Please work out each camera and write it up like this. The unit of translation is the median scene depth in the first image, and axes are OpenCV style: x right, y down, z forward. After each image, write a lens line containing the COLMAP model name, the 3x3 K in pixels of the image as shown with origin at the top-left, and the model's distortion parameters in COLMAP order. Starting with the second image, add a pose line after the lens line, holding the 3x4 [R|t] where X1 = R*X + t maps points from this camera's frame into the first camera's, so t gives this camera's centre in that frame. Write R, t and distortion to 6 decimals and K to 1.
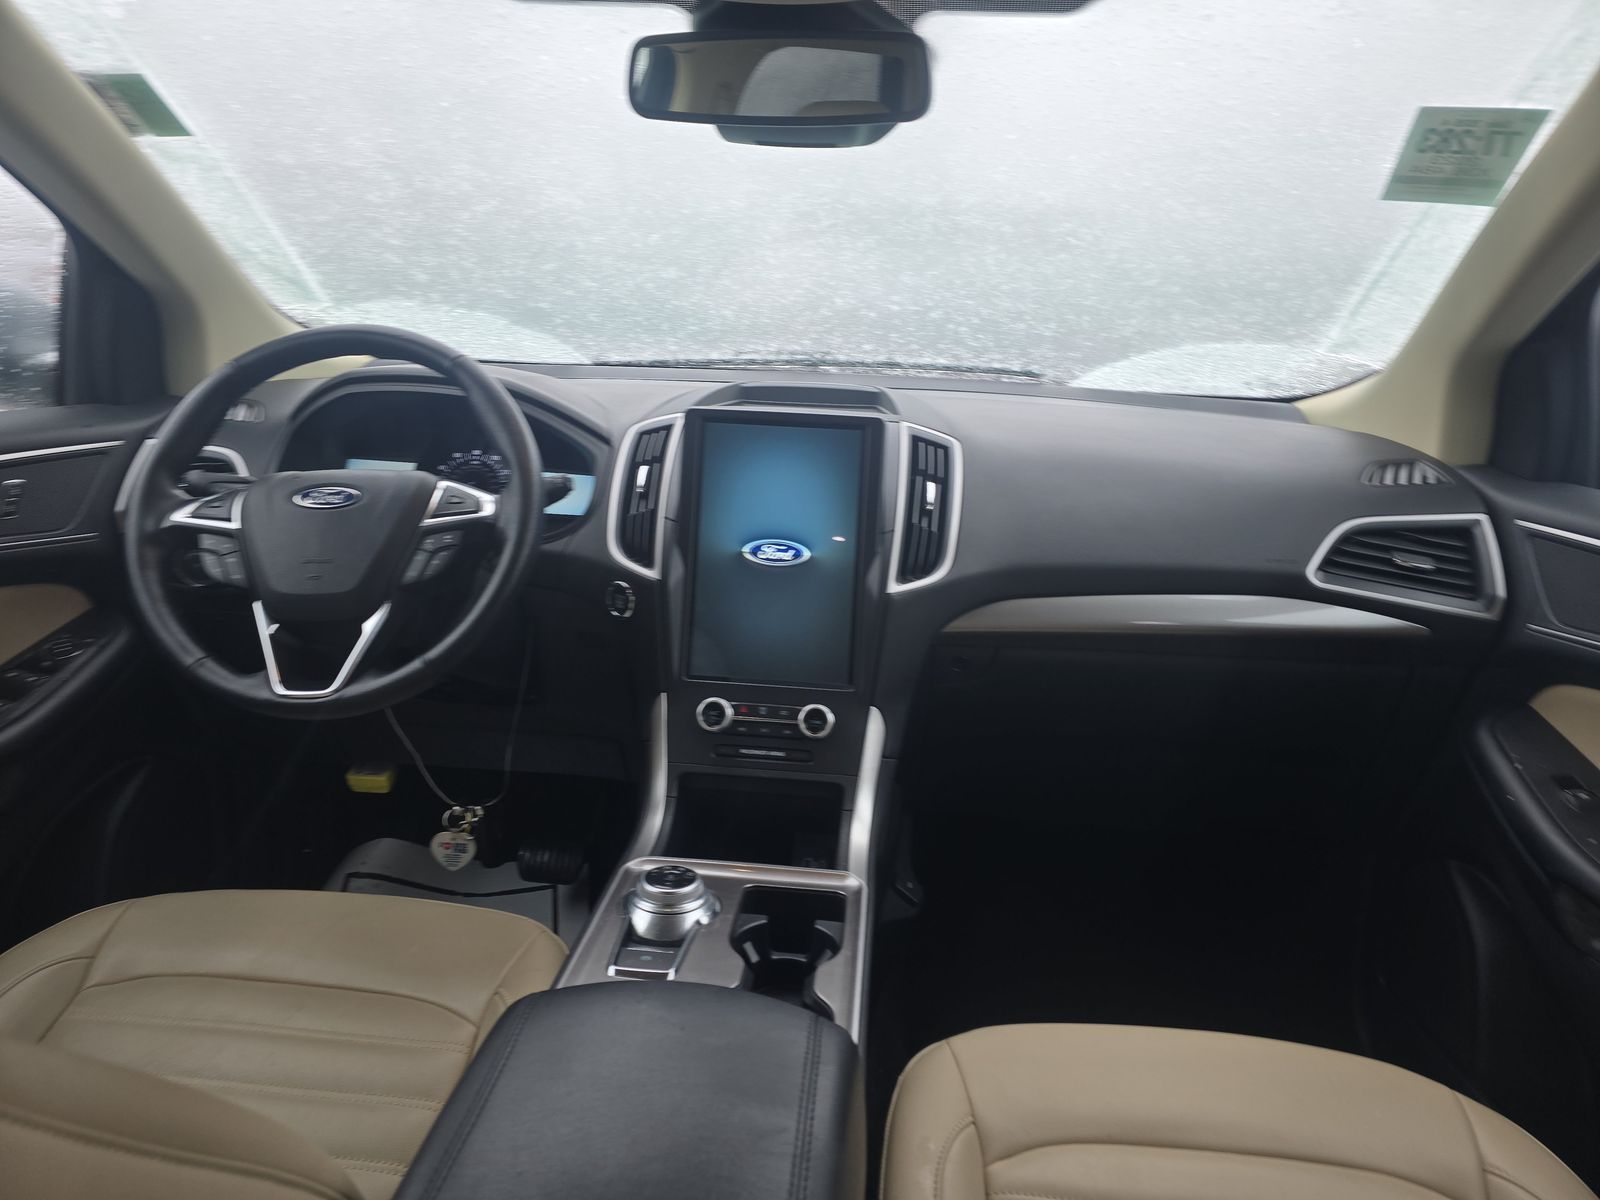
lens RADIAL K [[1077.0, 0, 805.5], [0, 1077.0, 600.9], [0, 0, 1]] dist [0.030826, -0.002949]
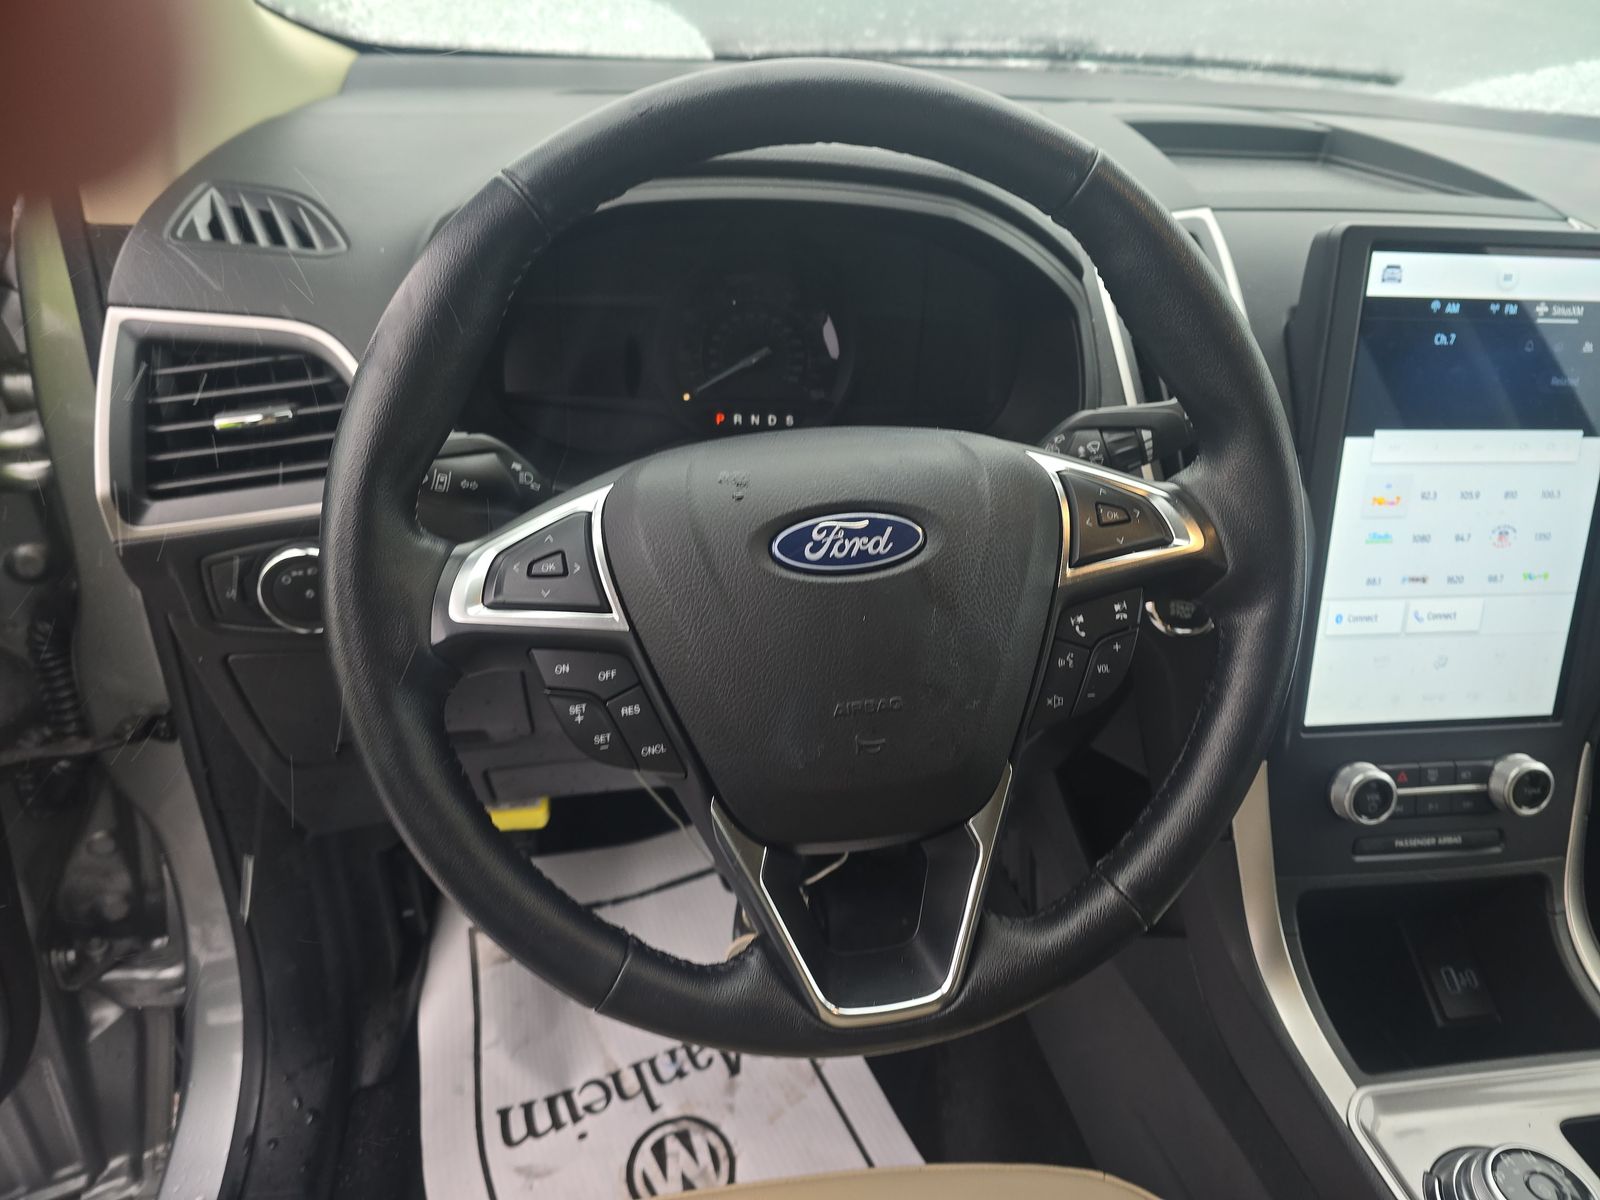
lens RADIAL K [[1077.0, 0, 805.5], [0, 1077.0, 600.9], [0, 0, 1]] dist [0.030826, -0.002949]
pose [[0.973492, -0.094327, 0.208366, -0.487796], [0.029749, 0.955479, 0.293554, -0.172704], [-0.226780, -0.279574, 0.932957, 0.554393]]
